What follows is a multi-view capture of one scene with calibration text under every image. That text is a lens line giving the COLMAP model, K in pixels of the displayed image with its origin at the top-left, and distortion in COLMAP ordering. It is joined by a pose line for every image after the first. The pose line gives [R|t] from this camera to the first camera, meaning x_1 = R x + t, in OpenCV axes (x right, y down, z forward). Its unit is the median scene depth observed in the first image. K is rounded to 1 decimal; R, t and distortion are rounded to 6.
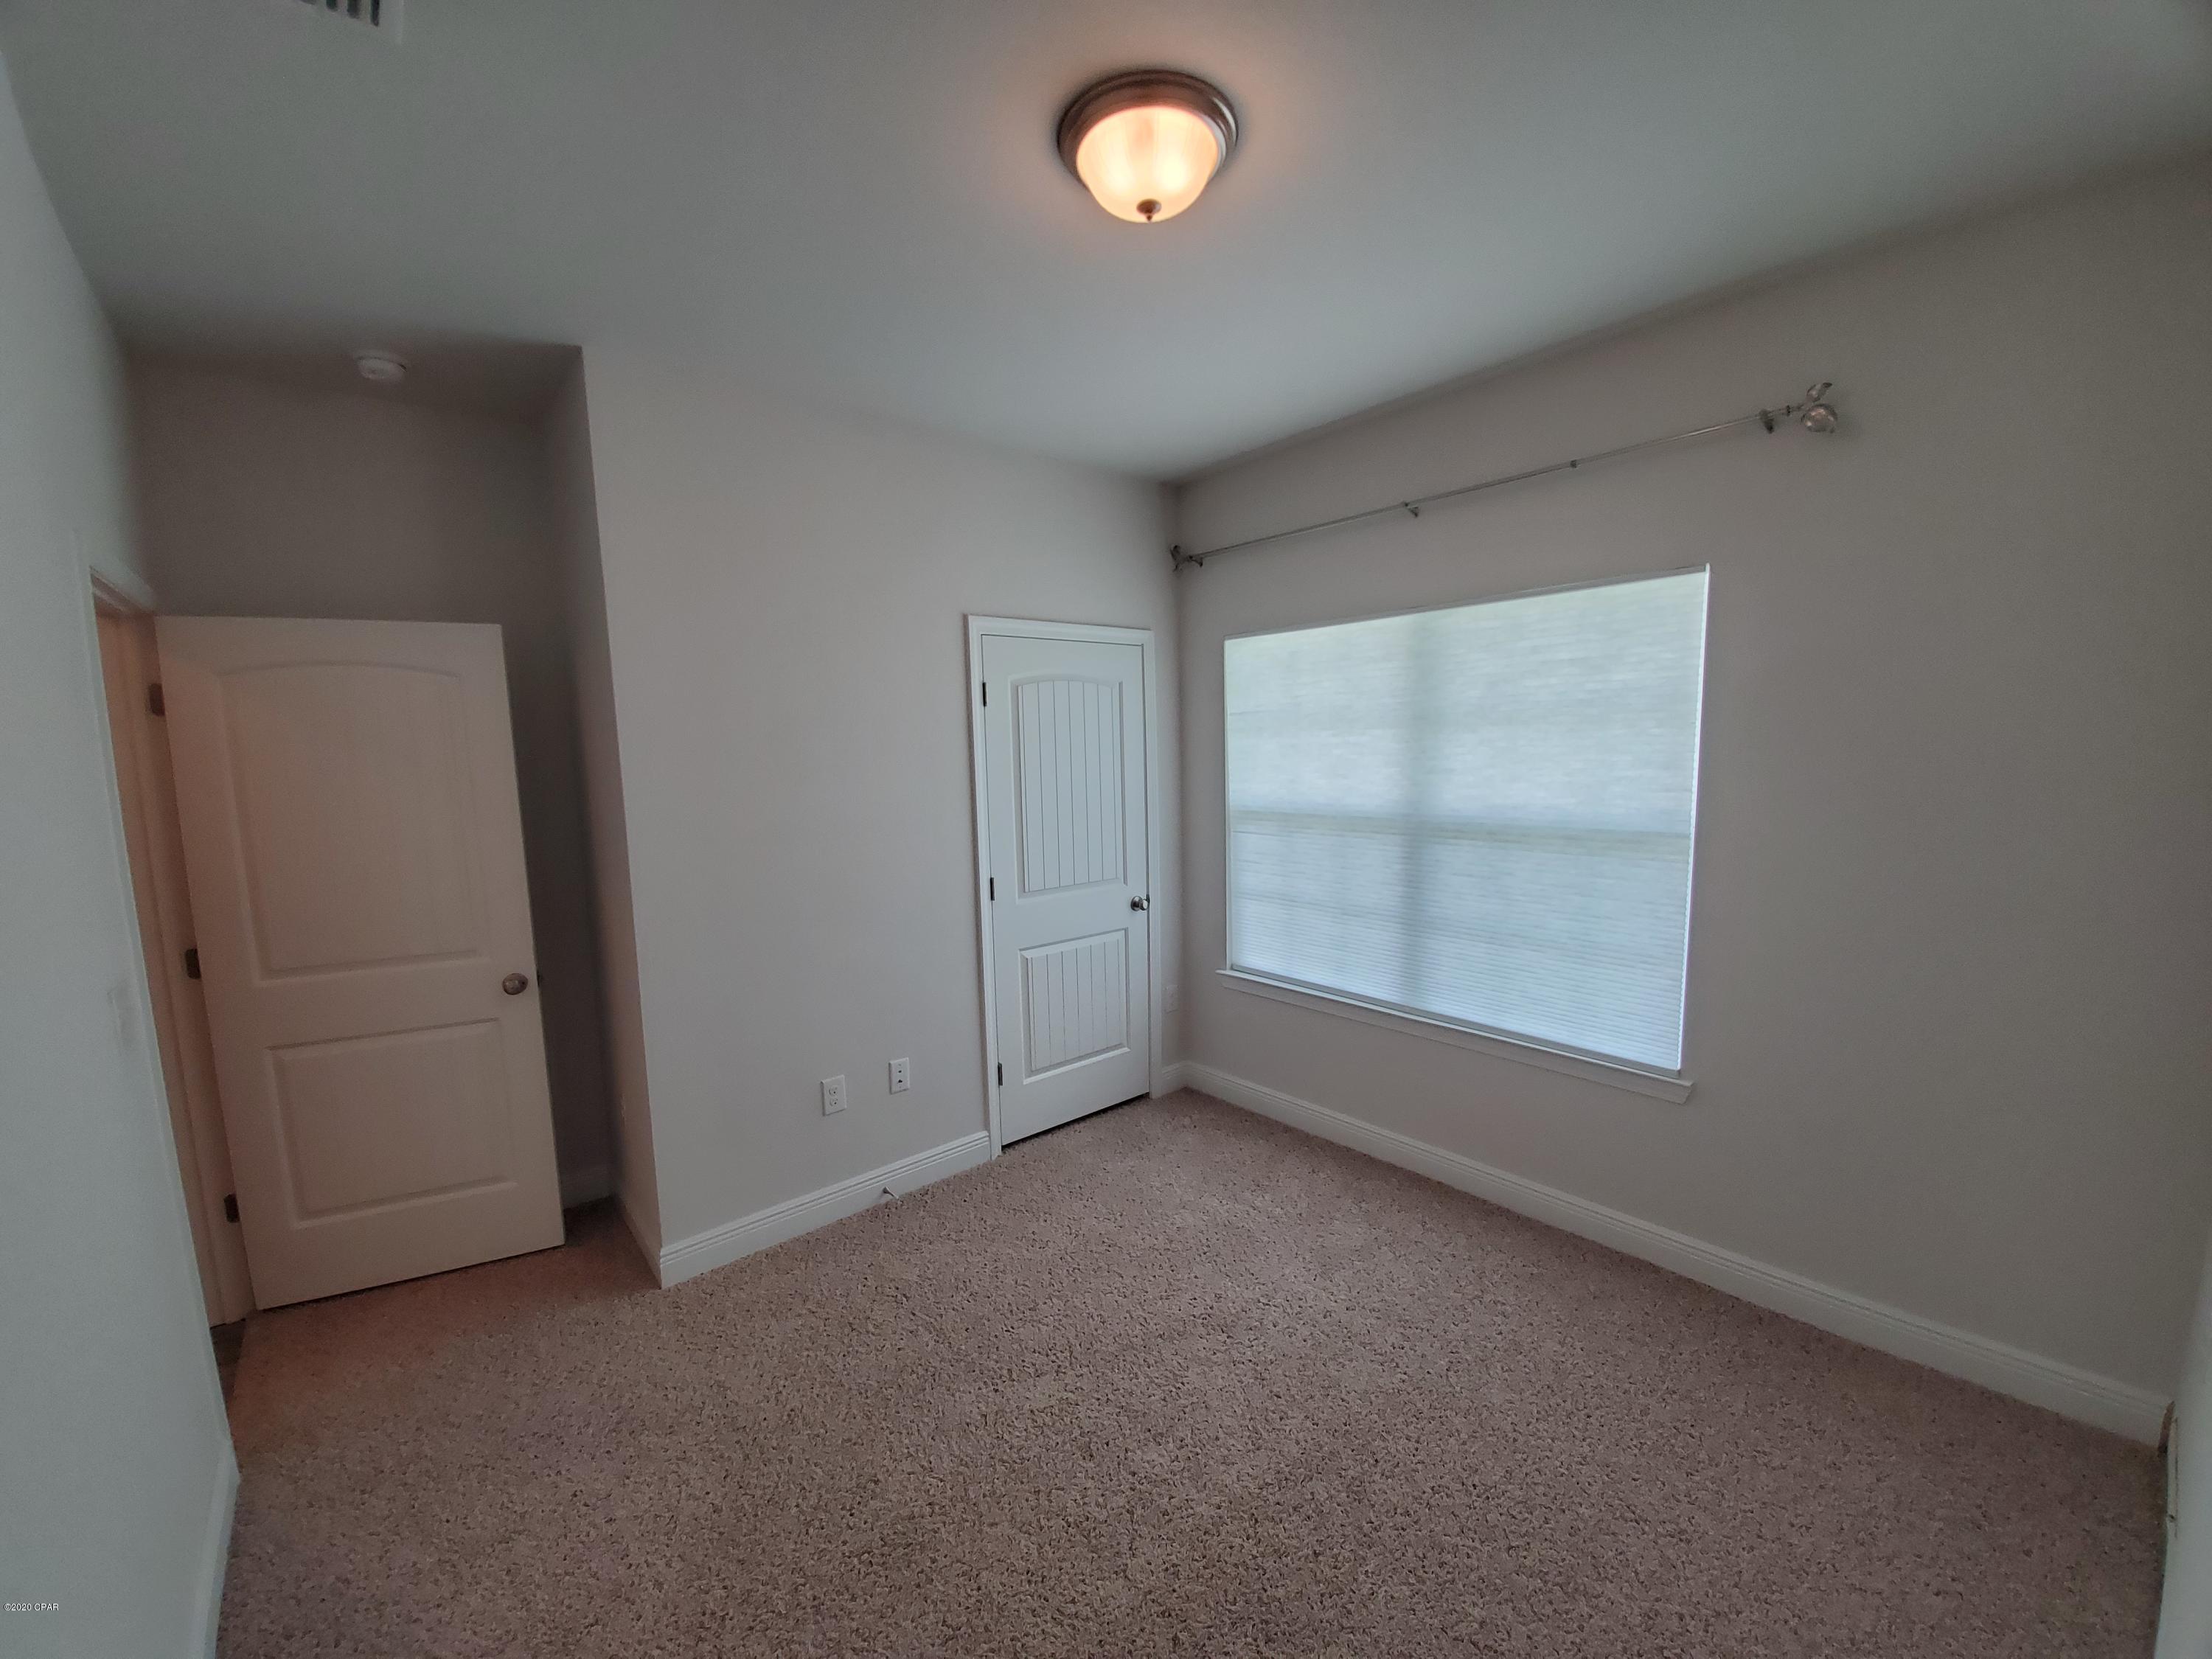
lens RADIAL K [[875.2, 0, 1112.9], [0, 875.2, 842.8], [0, 0, 1]] dist [0.019212, -0.018609]
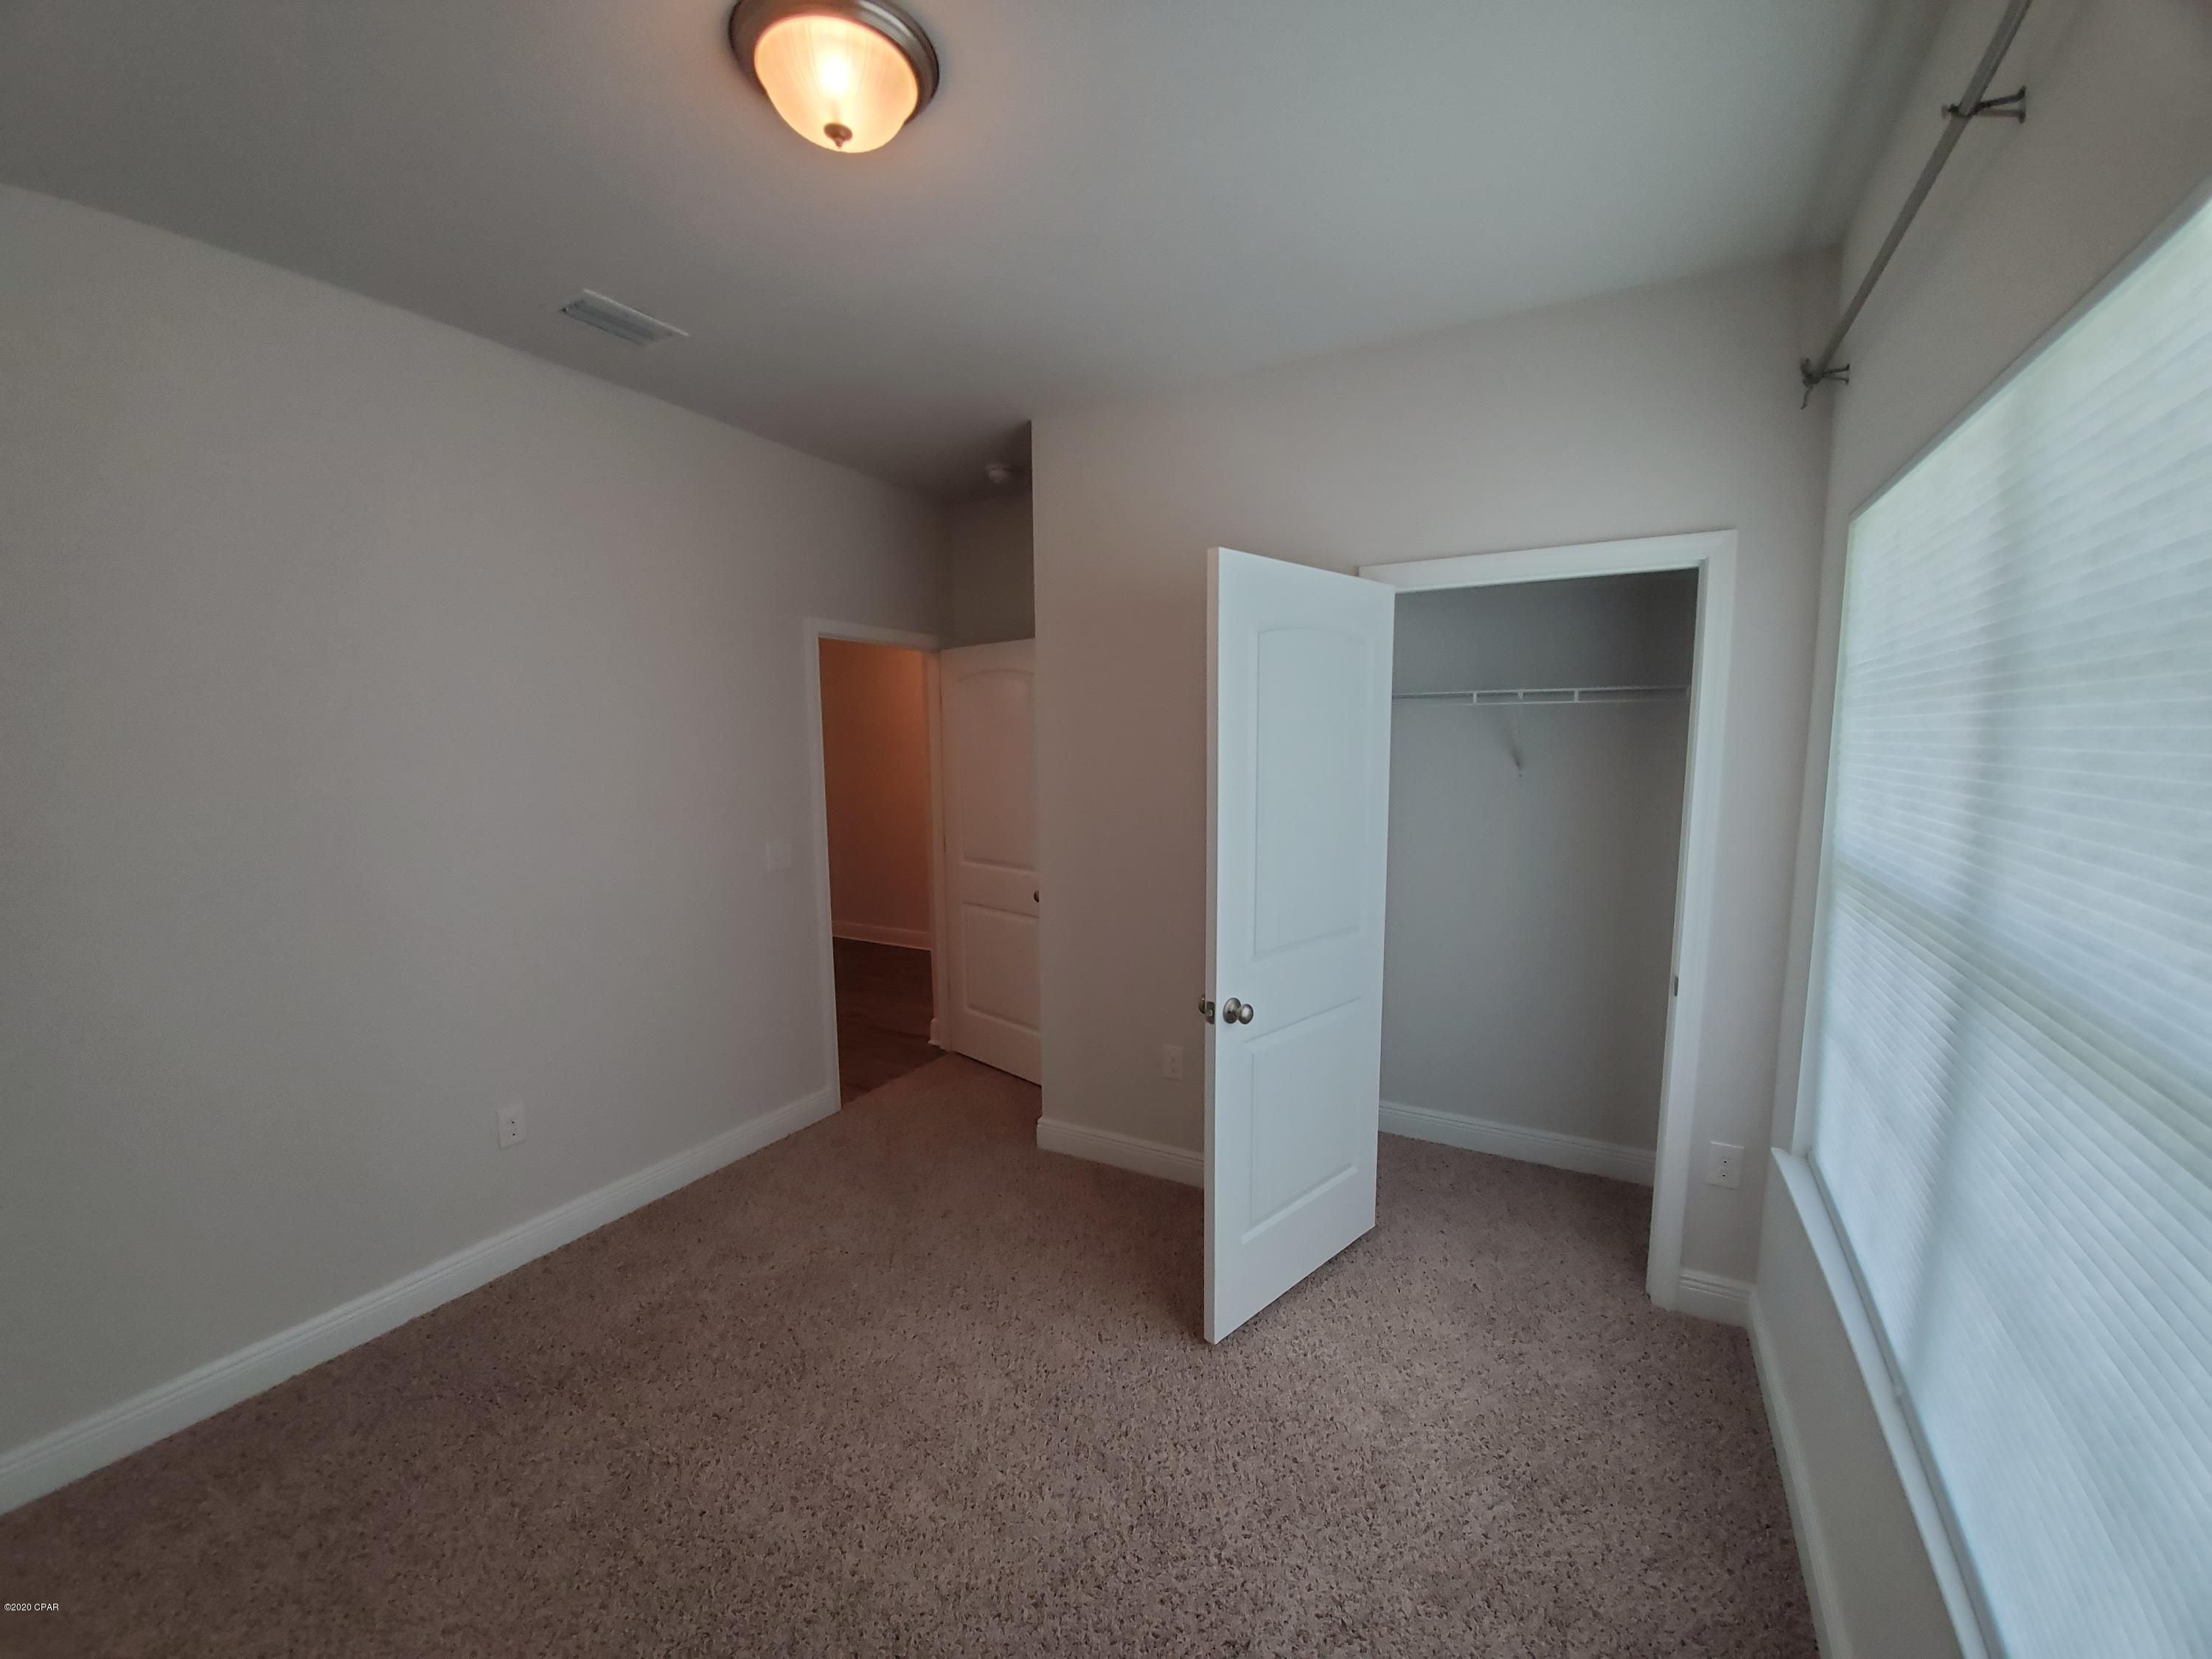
lens RADIAL K [[875.2, 0, 1112.9], [0, 875.2, 842.8], [0, 0, 1]] dist [0.019212, -0.018609]
pose [[0.348317, 0.133338, -0.927845, 0.677669], [-0.101492, 0.989377, 0.104080, -0.082887], [0.931866, 0.057916, 0.358149, 0.621842]]
